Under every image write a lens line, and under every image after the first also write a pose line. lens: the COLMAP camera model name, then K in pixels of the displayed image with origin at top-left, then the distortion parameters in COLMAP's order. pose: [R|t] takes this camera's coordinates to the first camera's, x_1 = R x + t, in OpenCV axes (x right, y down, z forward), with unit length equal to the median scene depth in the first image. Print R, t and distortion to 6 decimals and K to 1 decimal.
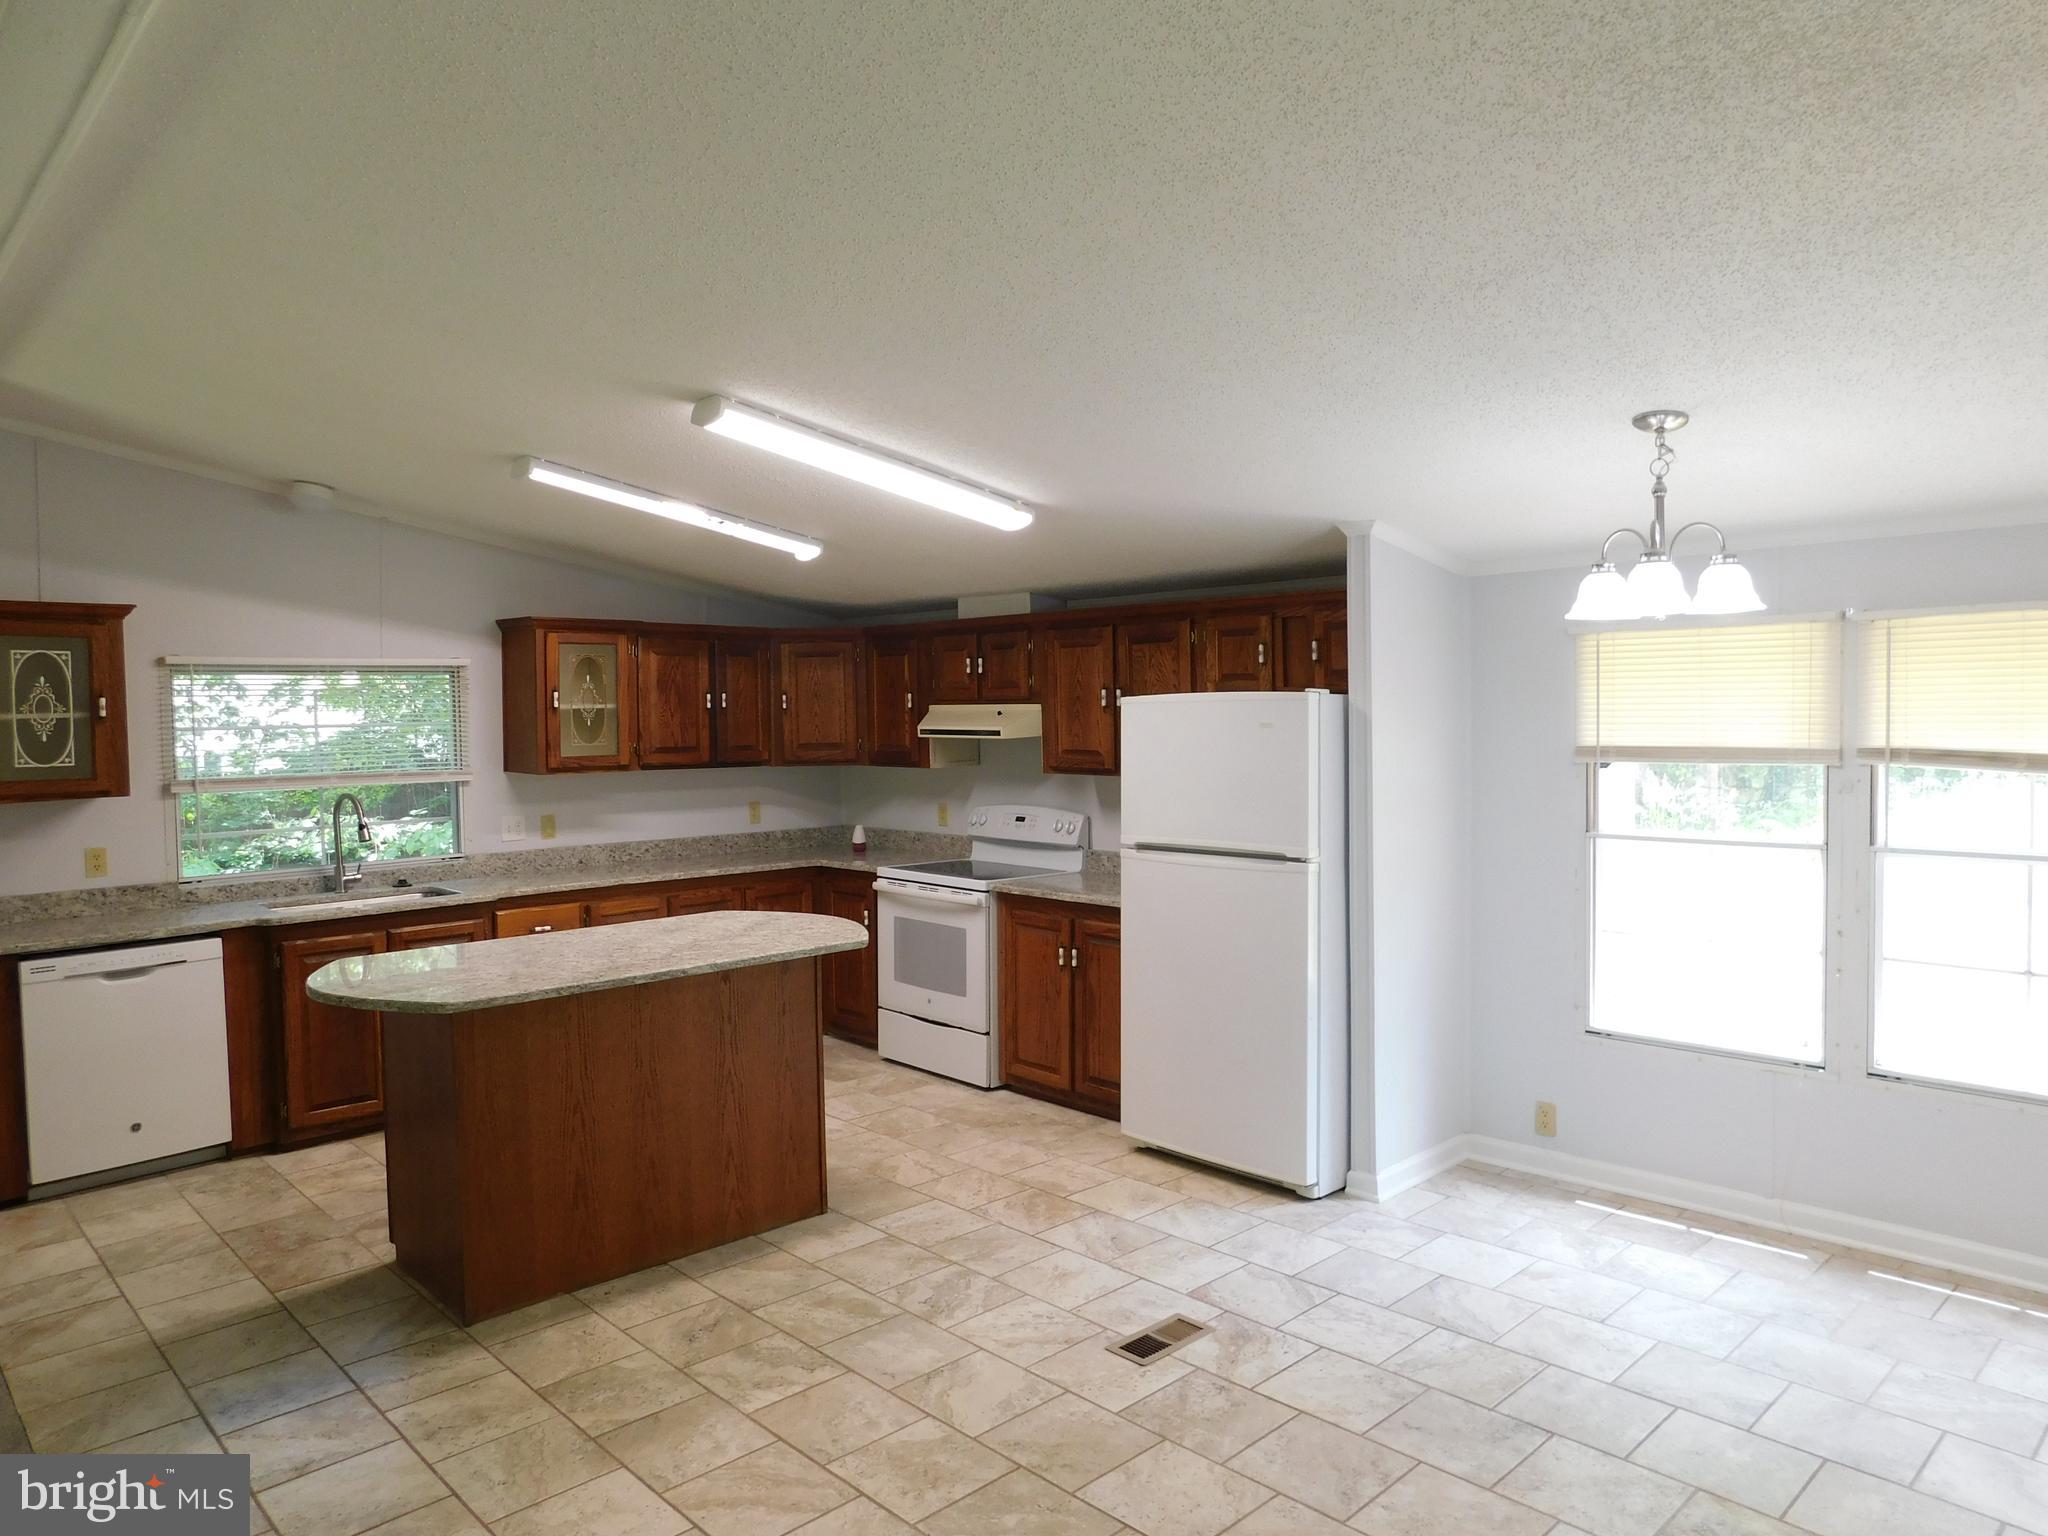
lens RADIAL K [[1354.5, 0, 1025.6], [0, 1354.5, 763.2], [0, 0, 1]] dist [-0.074068, 0.062229]
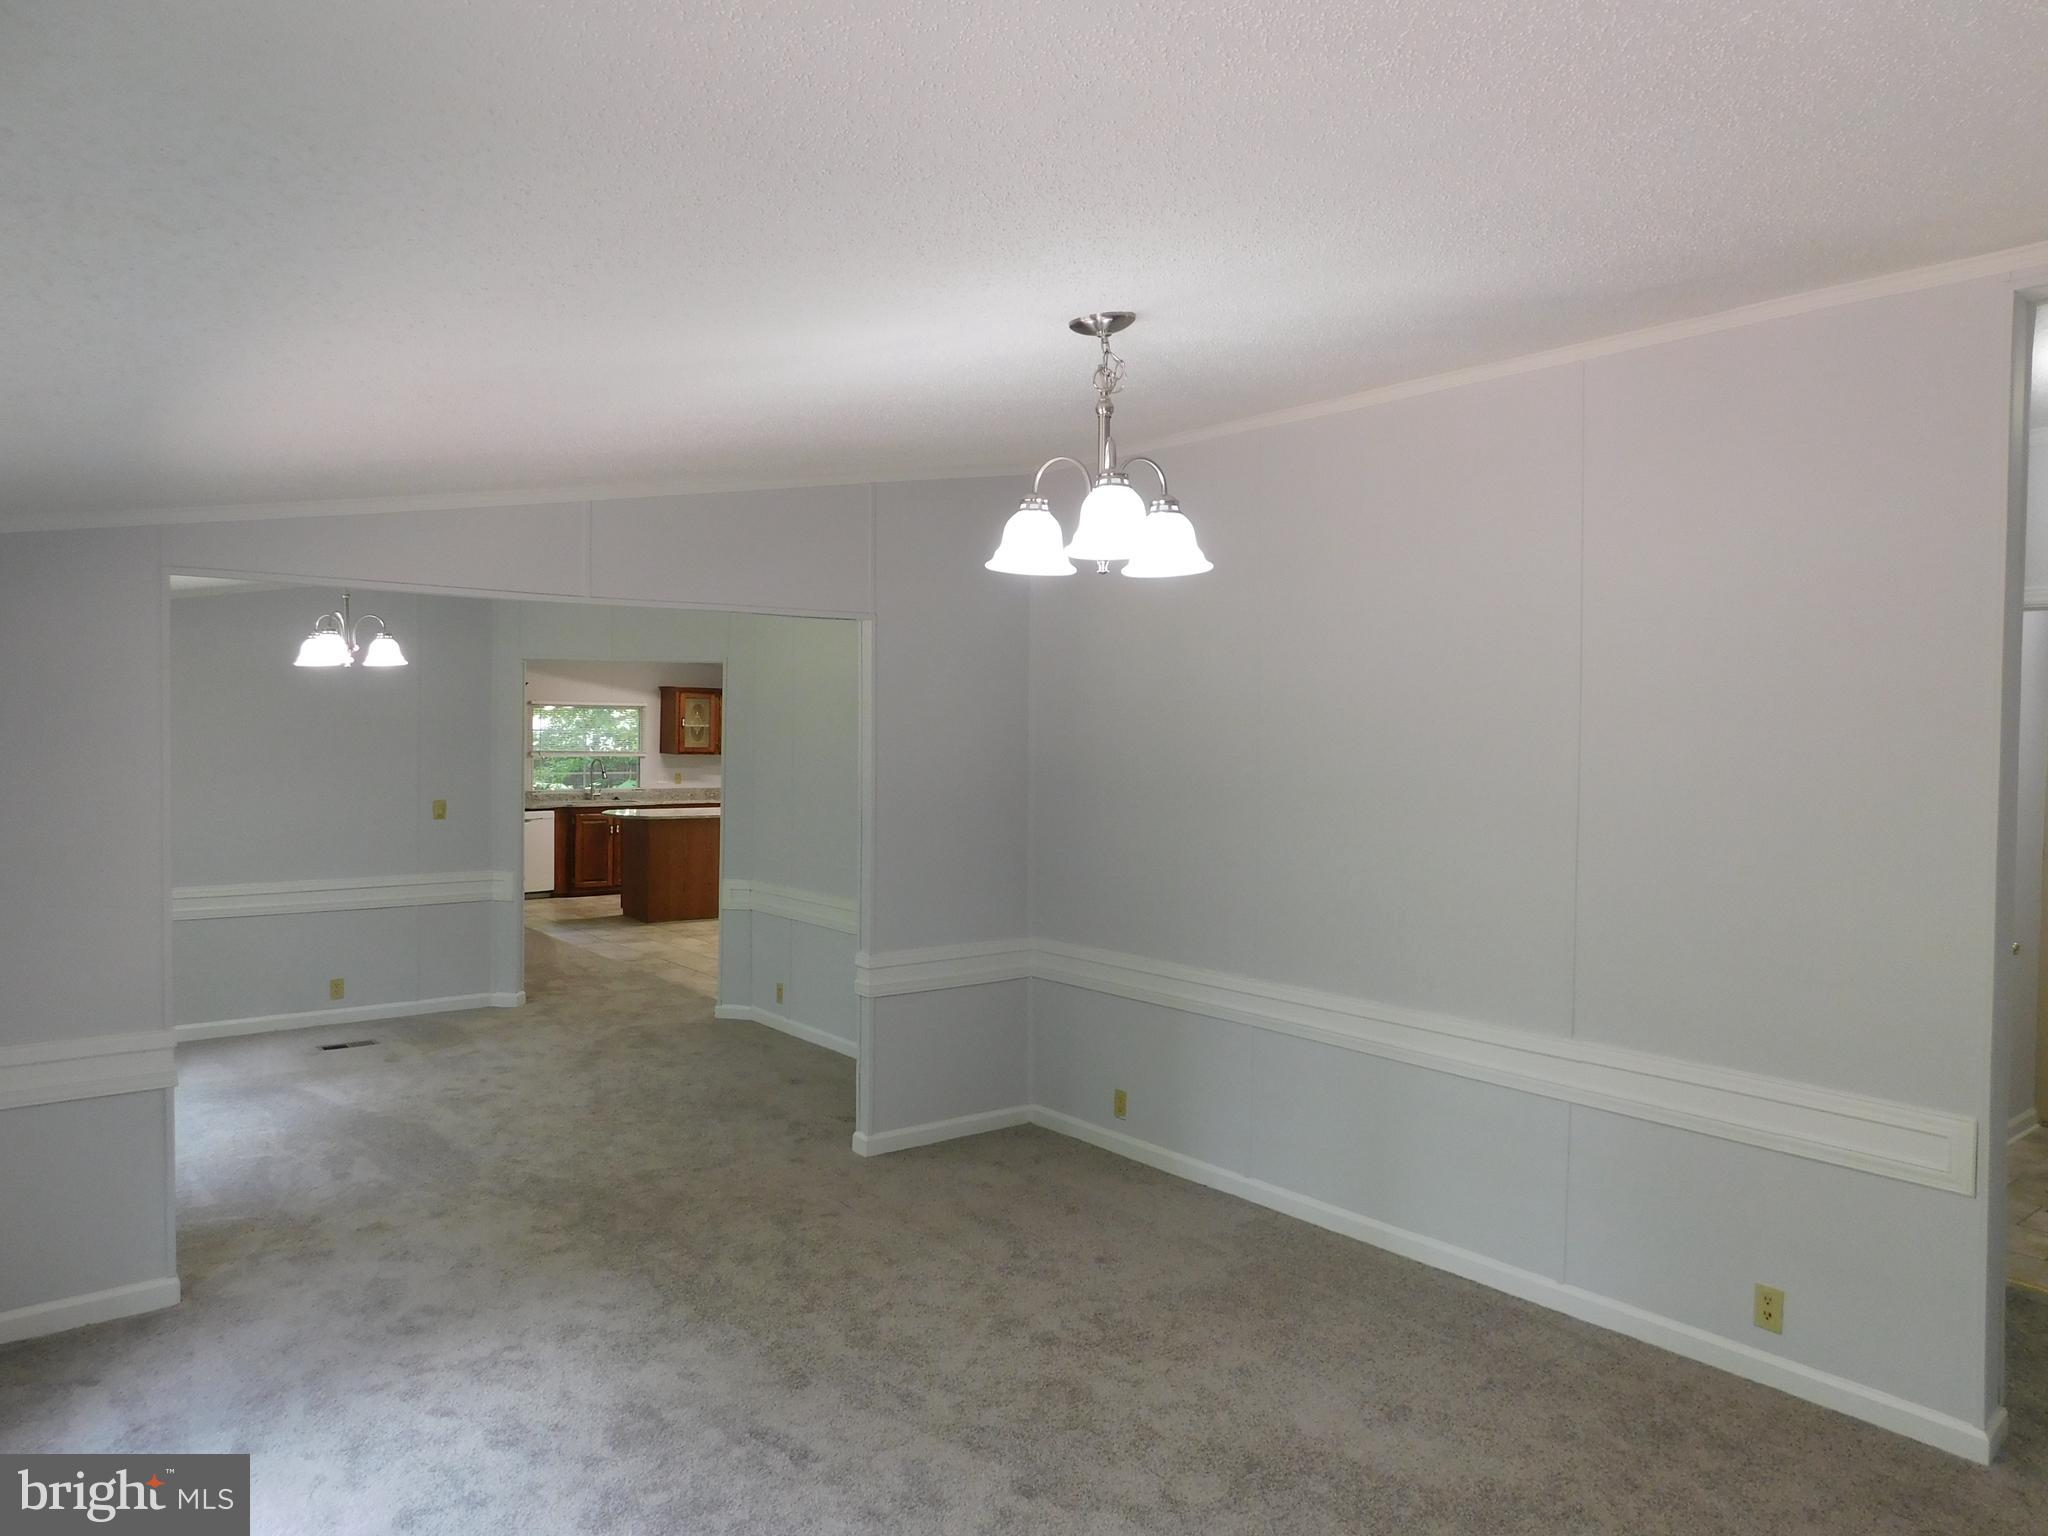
lens RADIAL K [[1354.5, 0, 1025.6], [0, 1354.5, 763.2], [0, 0, 1]] dist [-0.074068, 0.062229]
pose [[0.995775, 0.033446, -0.085519, 0.492896], [-0.034733, 0.999304, -0.013607, 0.038444], [0.085004, 0.016520, 0.996244, -1.420471]]
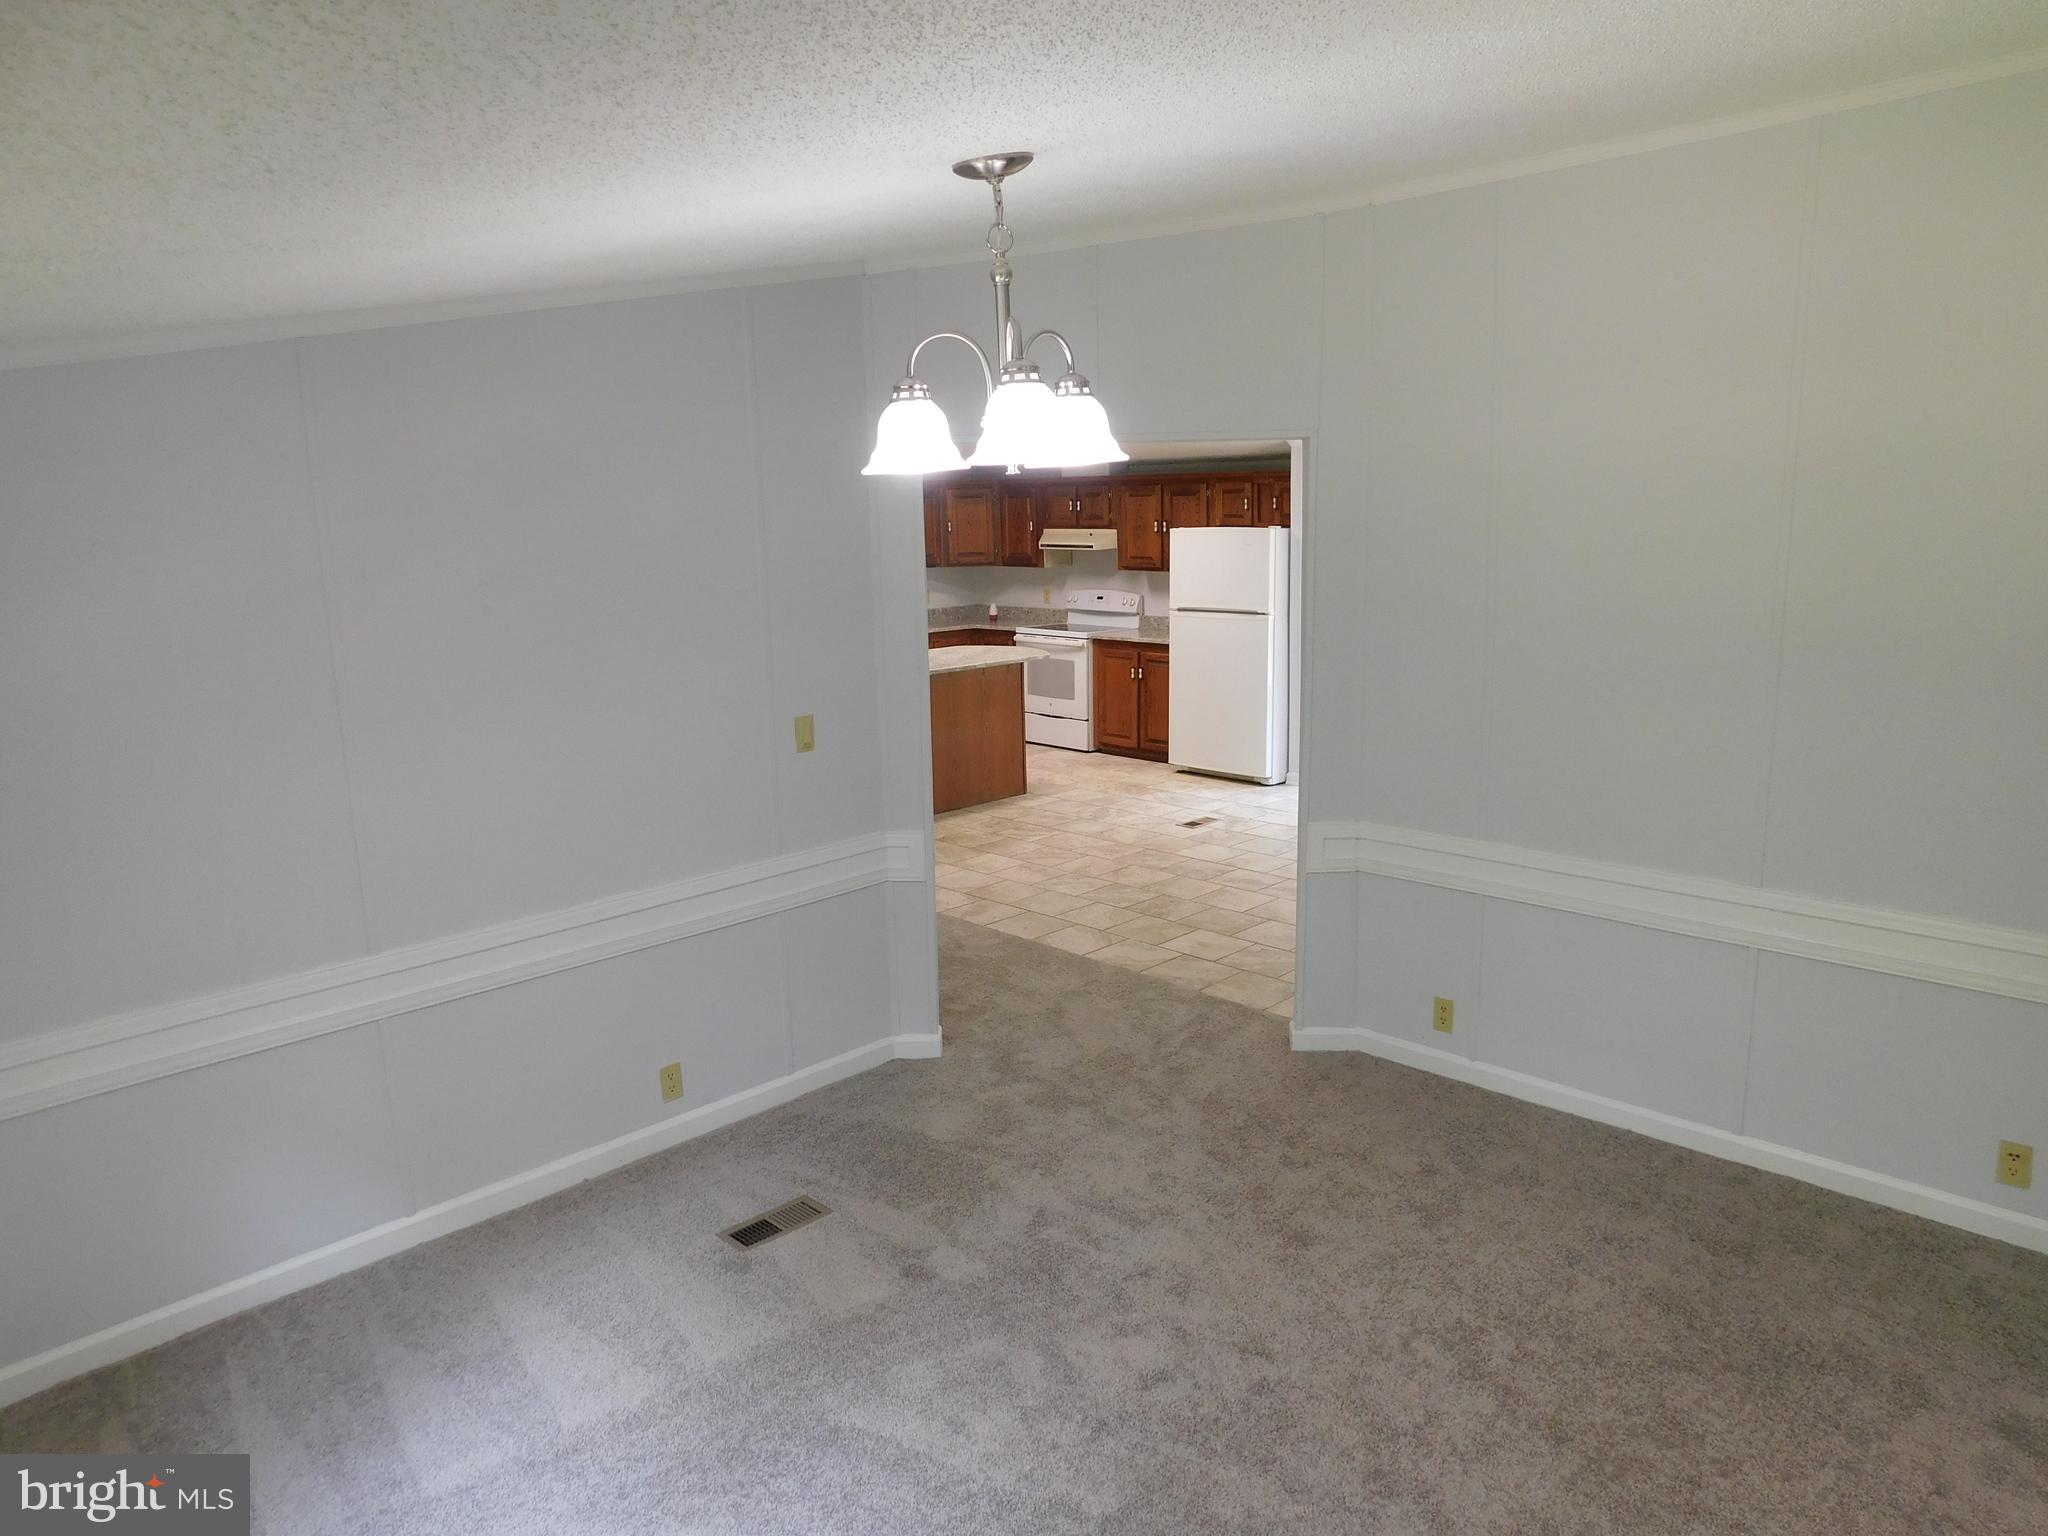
lens RADIAL K [[1354.5, 0, 1025.6], [0, 1354.5, 763.2], [0, 0, 1]] dist [-0.074068, 0.062229]
pose [[0.999829, -0.011173, 0.014721, -0.147266], [0.008843, 0.988677, 0.149800, -0.009404], [-0.016228, -0.149644, 0.988607, -0.811903]]
